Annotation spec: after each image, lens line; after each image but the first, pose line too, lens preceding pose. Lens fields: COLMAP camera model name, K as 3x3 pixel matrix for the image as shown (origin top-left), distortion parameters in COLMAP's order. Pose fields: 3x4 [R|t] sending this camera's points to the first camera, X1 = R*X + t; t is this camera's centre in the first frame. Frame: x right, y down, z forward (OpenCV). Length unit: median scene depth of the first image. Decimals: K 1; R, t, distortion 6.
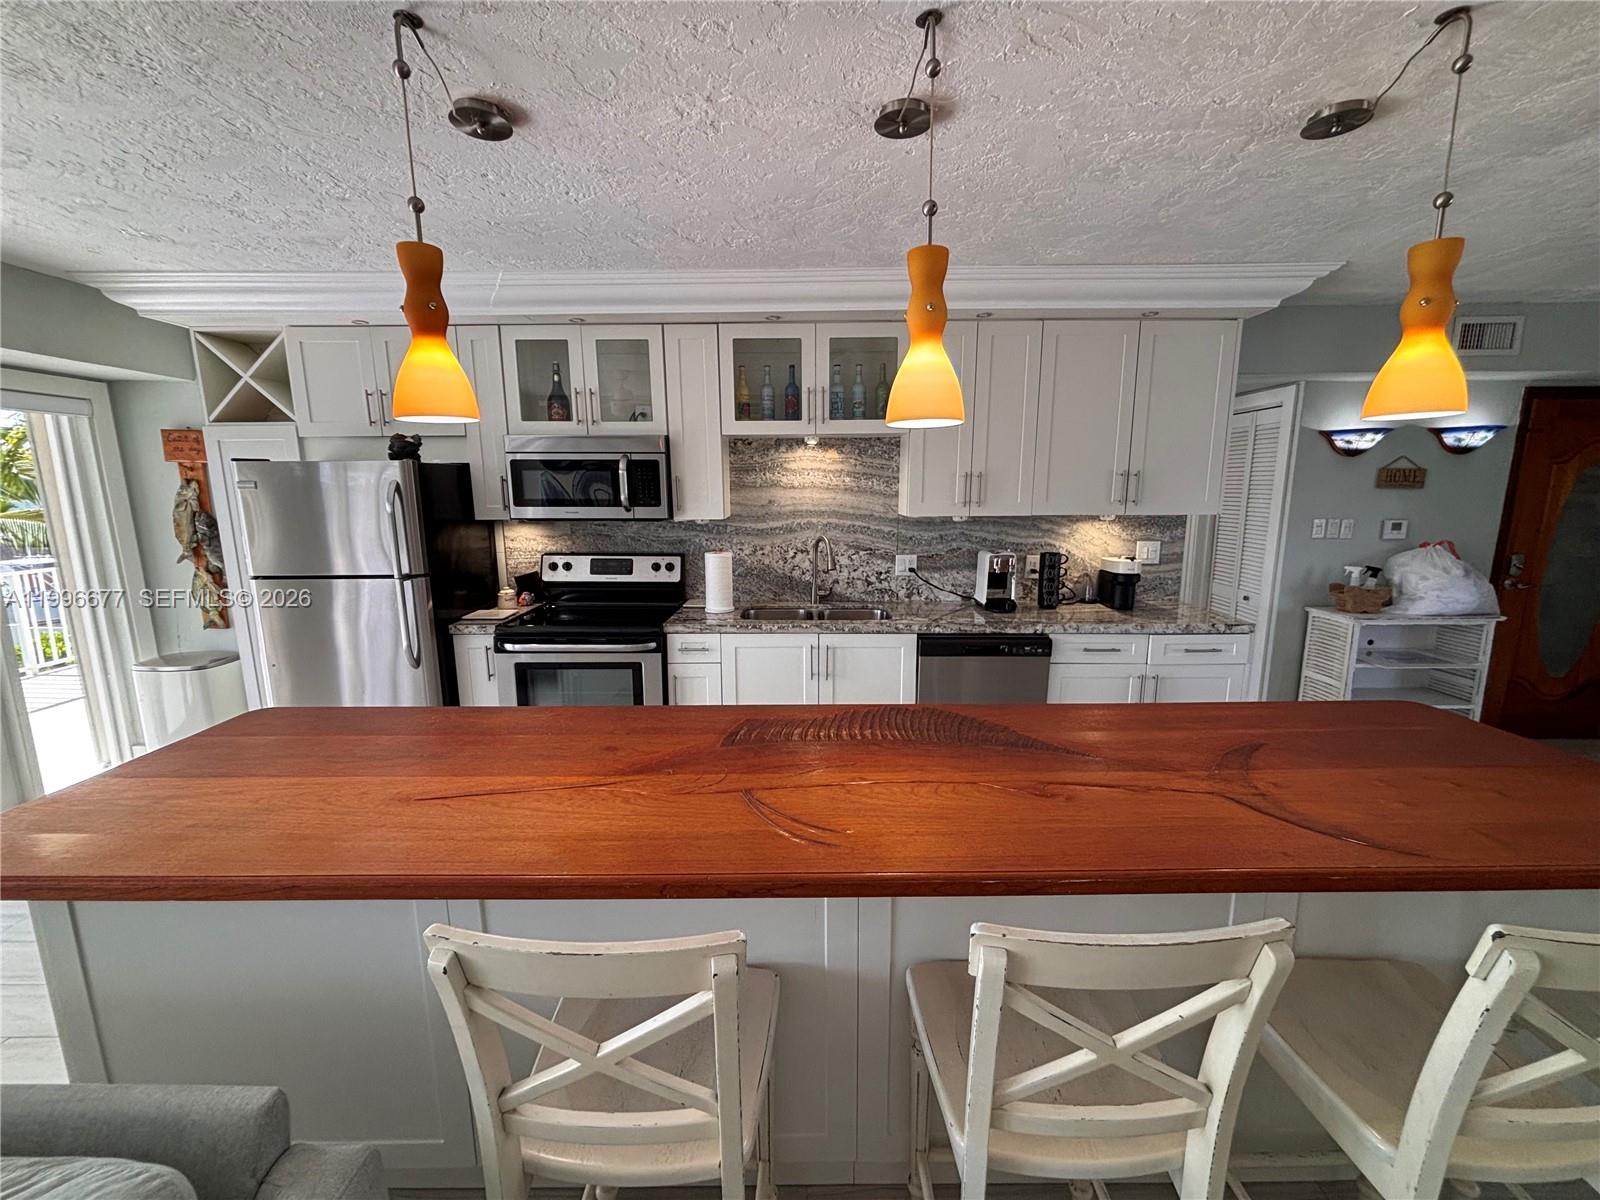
lens RADIAL K [[630.6, 0, 800.0], [0, 630.6, 600.0], [0, 0, 1]] dist [0.011563, -0.000010]
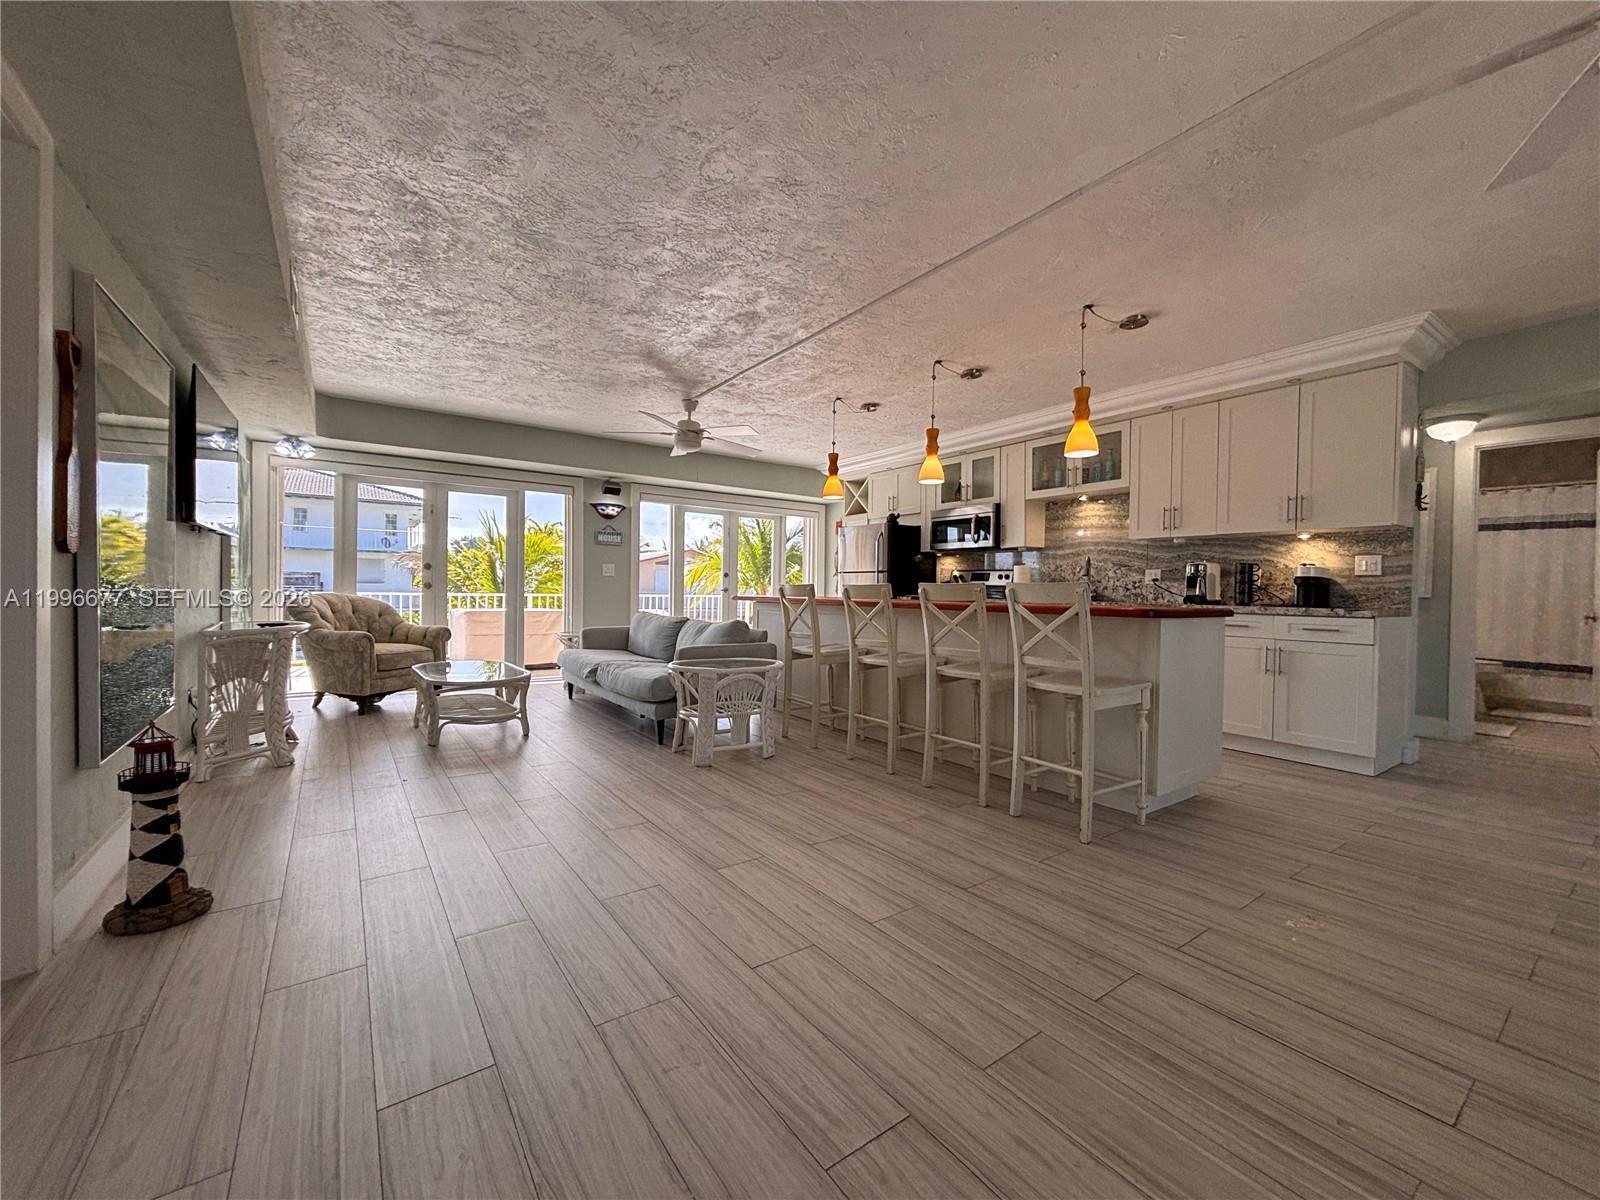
lens RADIAL K [[653.5, 0, 800.0], [0, 653.5, 600.0], [0, 0, 1]] dist [-0.003644, -0.000204]
pose [[0.582279, 0.026974, -0.812541, 0.919105], [-0.136928, 0.988426, -0.065311, 0.204810], [0.801375, 0.149289, 0.579233, -0.489438]]
